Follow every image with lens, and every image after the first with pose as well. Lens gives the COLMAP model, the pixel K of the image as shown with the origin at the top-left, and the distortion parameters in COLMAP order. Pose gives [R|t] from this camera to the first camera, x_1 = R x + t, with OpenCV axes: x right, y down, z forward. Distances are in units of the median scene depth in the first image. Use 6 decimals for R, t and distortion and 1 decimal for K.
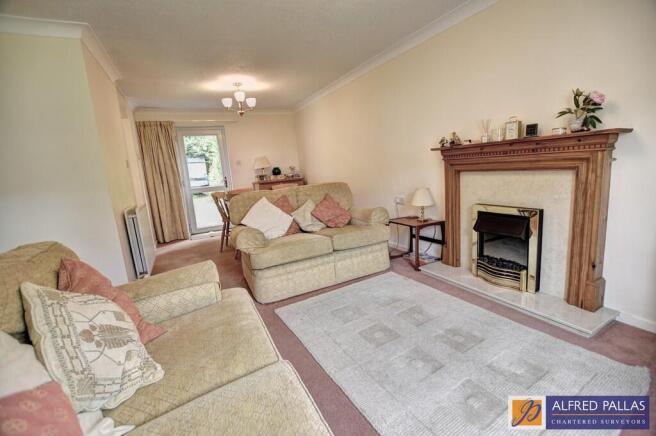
lens RADIAL K [[299.4, 0, 328.0], [0, 299.4, 218.0], [0, 0, 1]] dist [0.000912, 0.000681]
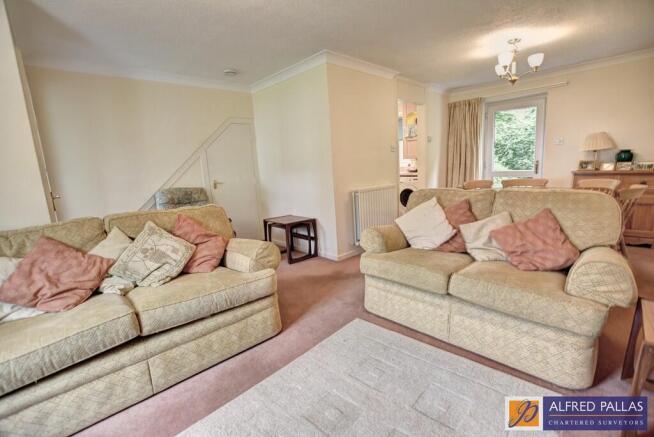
lens RADIAL K [[298.5, 0, 327.0], [0, 298.5, 218.5], [0, 0, 1]] dist [0.000912, 0.000681]
pose [[0.298849, 0.238462, -0.924027, 0.281893], [-0.139886, 0.968764, 0.204766, -0.084580], [0.943992, 0.068064, 0.322871, 0.281392]]
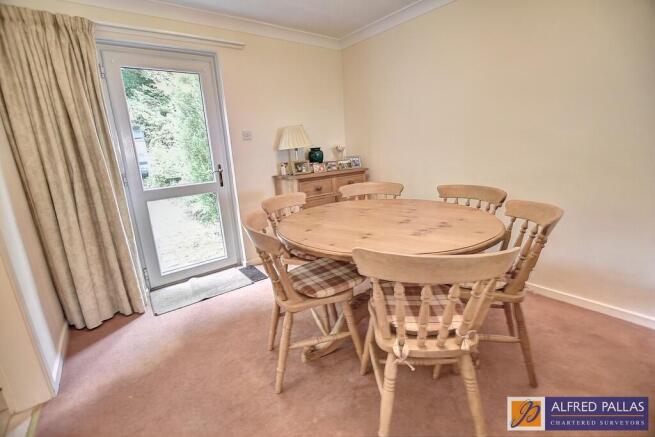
lens RADIAL K [[298.9, 0, 327.5], [0, 298.9, 218.5], [0, 0, 1]] dist [0.000912, 0.000681]
pose [[0.978895, -0.018791, 0.203496, -0.305881], [0.005998, 0.997976, 0.063306, -0.089528], [-0.204274, -0.060749, 0.977027, 0.548204]]
